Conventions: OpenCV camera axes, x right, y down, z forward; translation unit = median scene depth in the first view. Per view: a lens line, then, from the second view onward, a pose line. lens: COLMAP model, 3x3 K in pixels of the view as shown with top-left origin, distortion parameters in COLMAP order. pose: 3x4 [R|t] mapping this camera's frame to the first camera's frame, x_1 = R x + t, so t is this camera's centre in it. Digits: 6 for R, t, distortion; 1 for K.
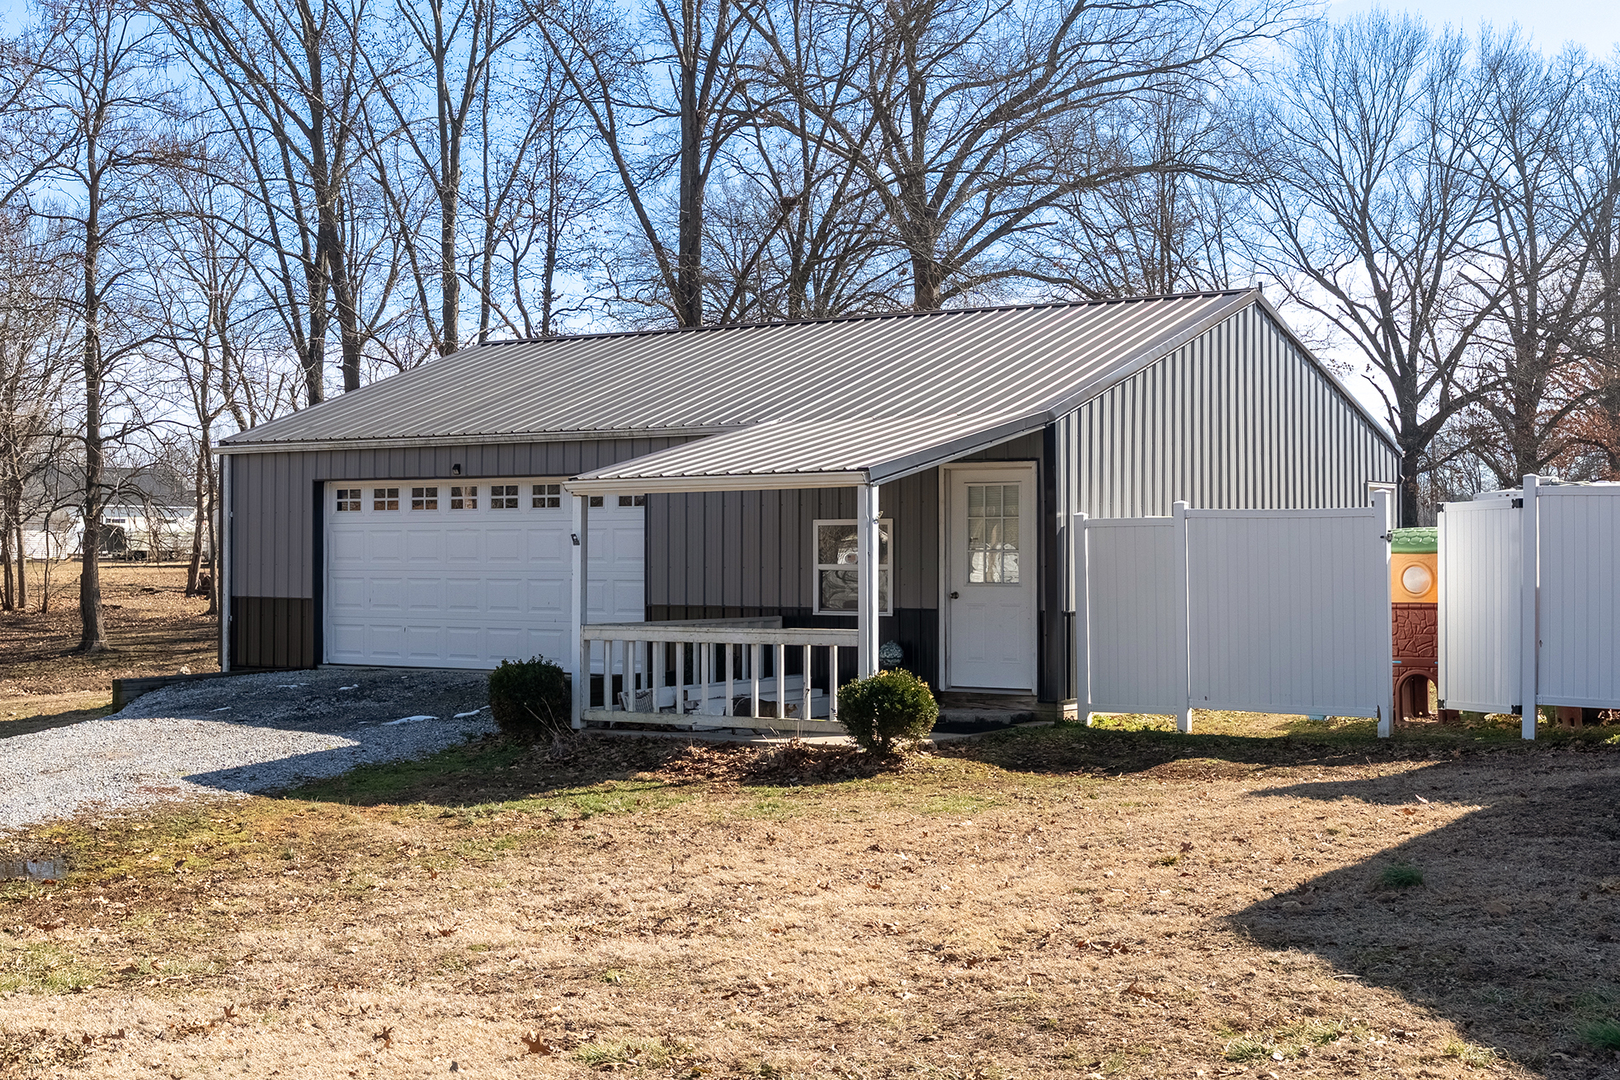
lens RADIAL K [[2090.3, 0, 810.5], [0, 2090.3, 542.1], [0, 0, 1]] dist [0.017489, 0.000000]
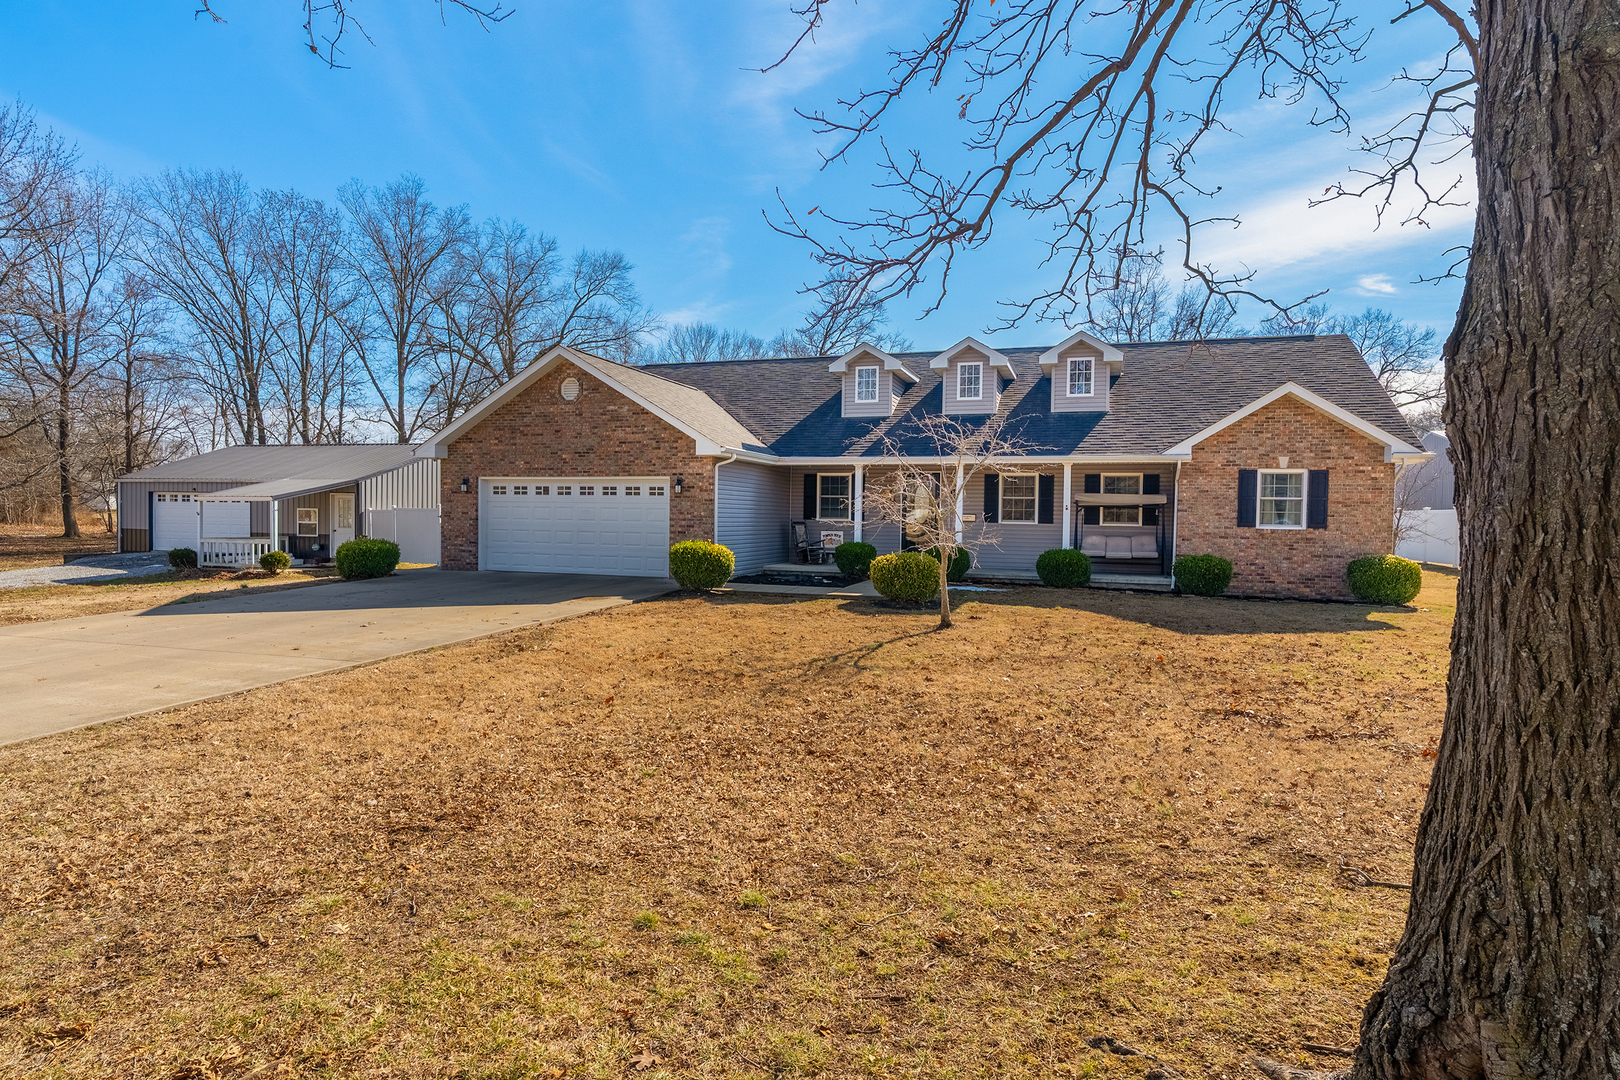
lens RADIAL K [[850.1, 0, 809.1], [0, 850.1, 539.6], [0, 0, 1]] dist [-0.003124, -0.001114]
pose [[0.961828, 0.006065, 0.273586, 0.362031], [-0.015853, 0.999310, 0.033578, -0.016266], [-0.273194, -0.036633, 0.961261, -0.483867]]
